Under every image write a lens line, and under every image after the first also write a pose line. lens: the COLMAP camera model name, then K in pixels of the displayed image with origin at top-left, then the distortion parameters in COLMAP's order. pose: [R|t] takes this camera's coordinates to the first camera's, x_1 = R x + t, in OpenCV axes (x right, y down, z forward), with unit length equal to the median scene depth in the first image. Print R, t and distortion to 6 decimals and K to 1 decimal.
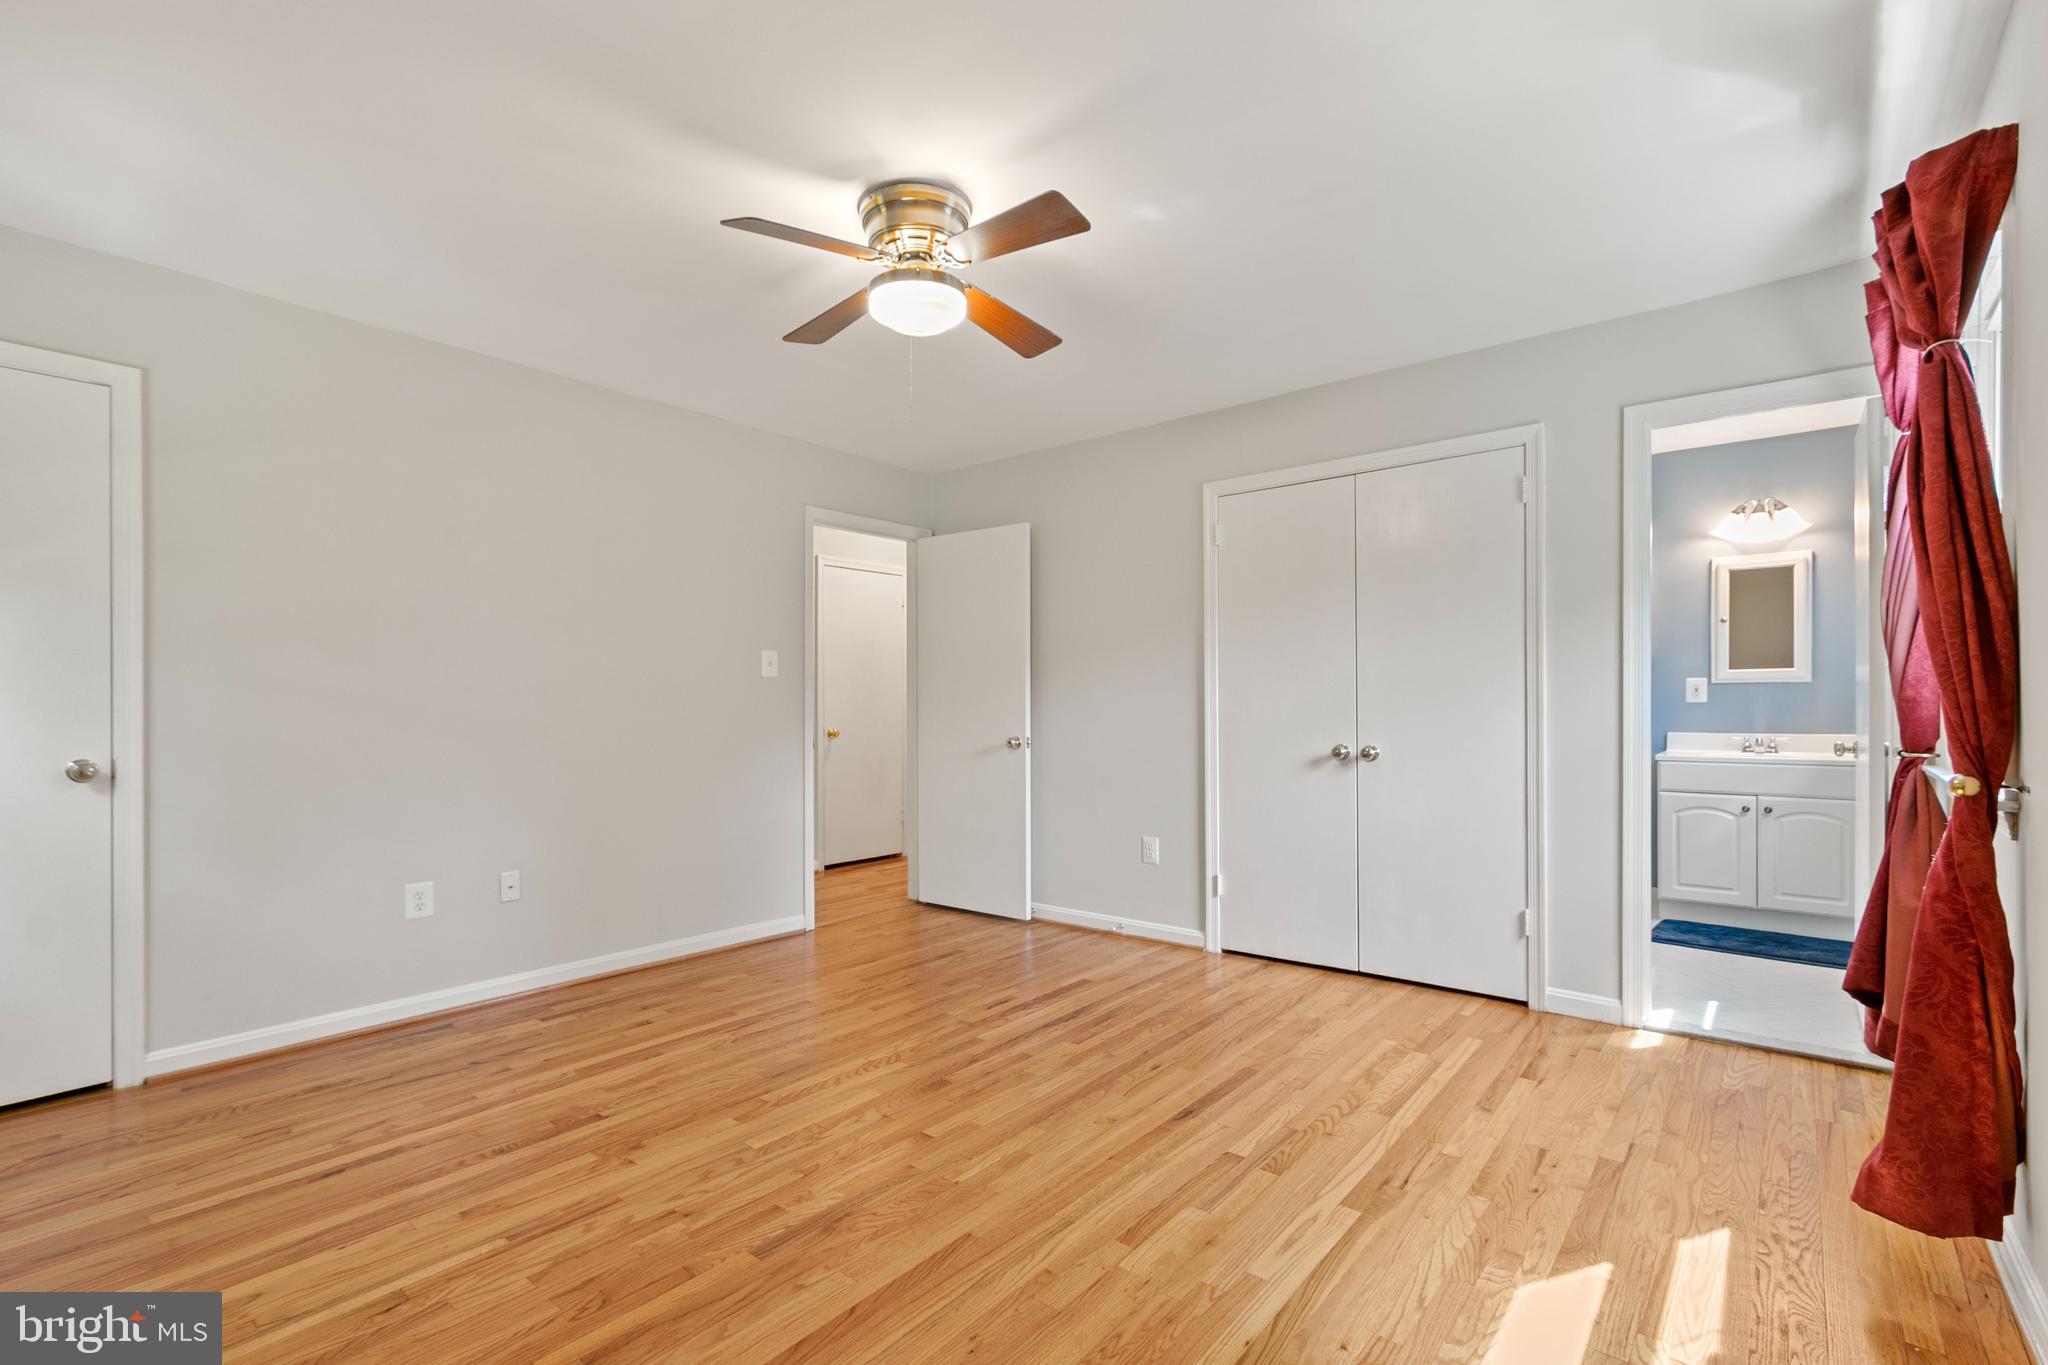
lens RADIAL K [[940.4, 0, 1024.6], [0, 940.4, 691.5], [0, 0, 1]] dist [0.002717, -0.001668]
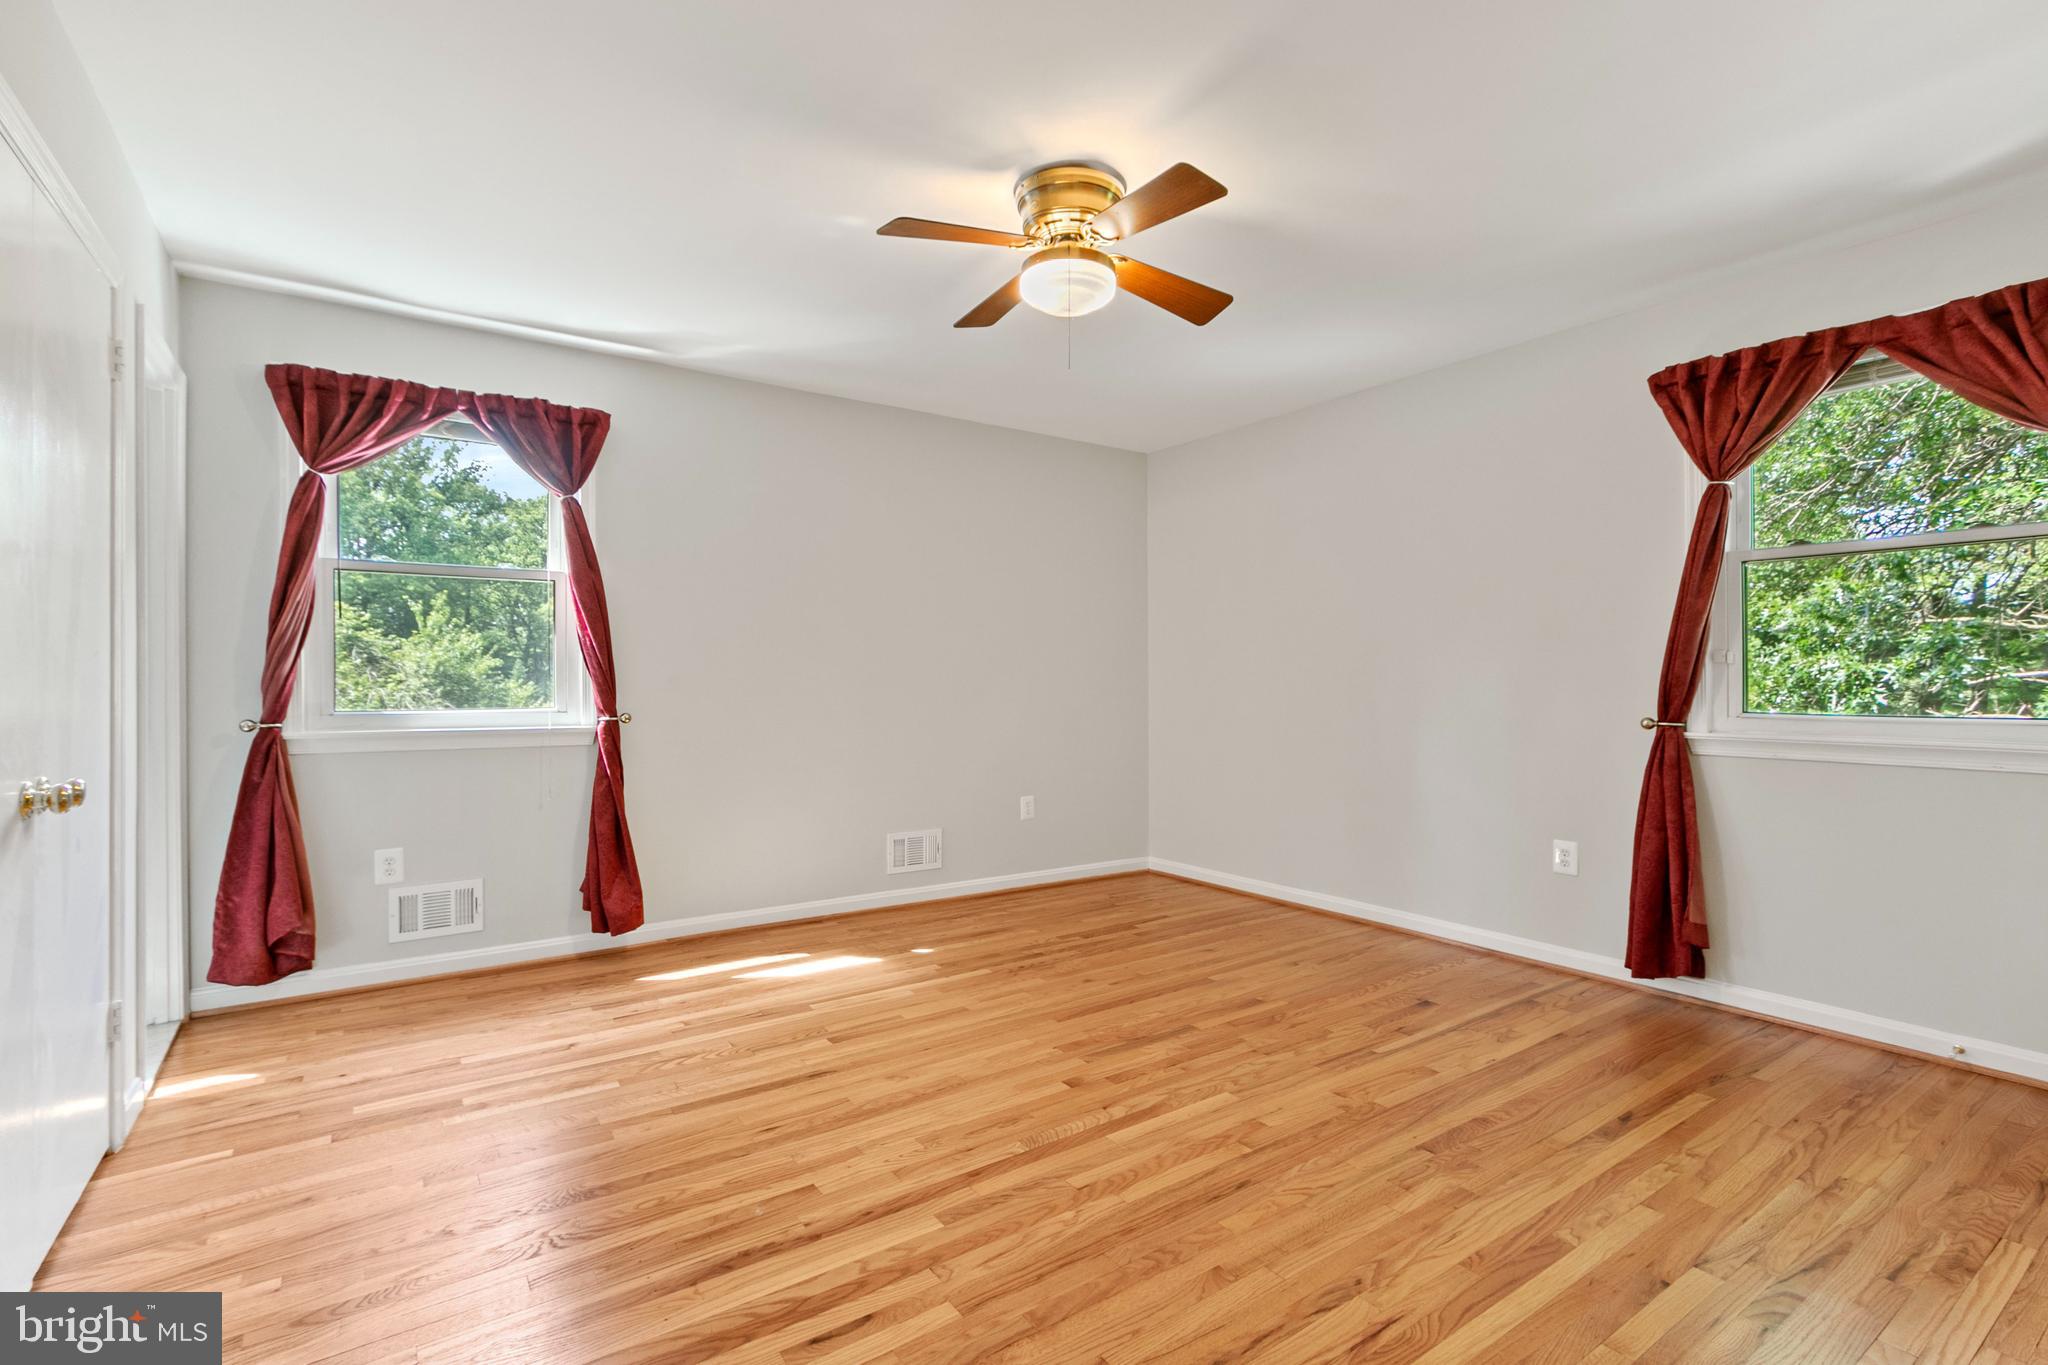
lens RADIAL K [[940.4, 0, 1023.9], [0, 940.4, 680.9], [0, 0, 1]] dist [0.002717, -0.001668]
pose [[-0.962069, 0.005198, 0.272756, -0.332766], [0.003682, 0.999975, -0.006070, 0.021797], [-0.272781, -0.004836, -0.962064, 1.944112]]
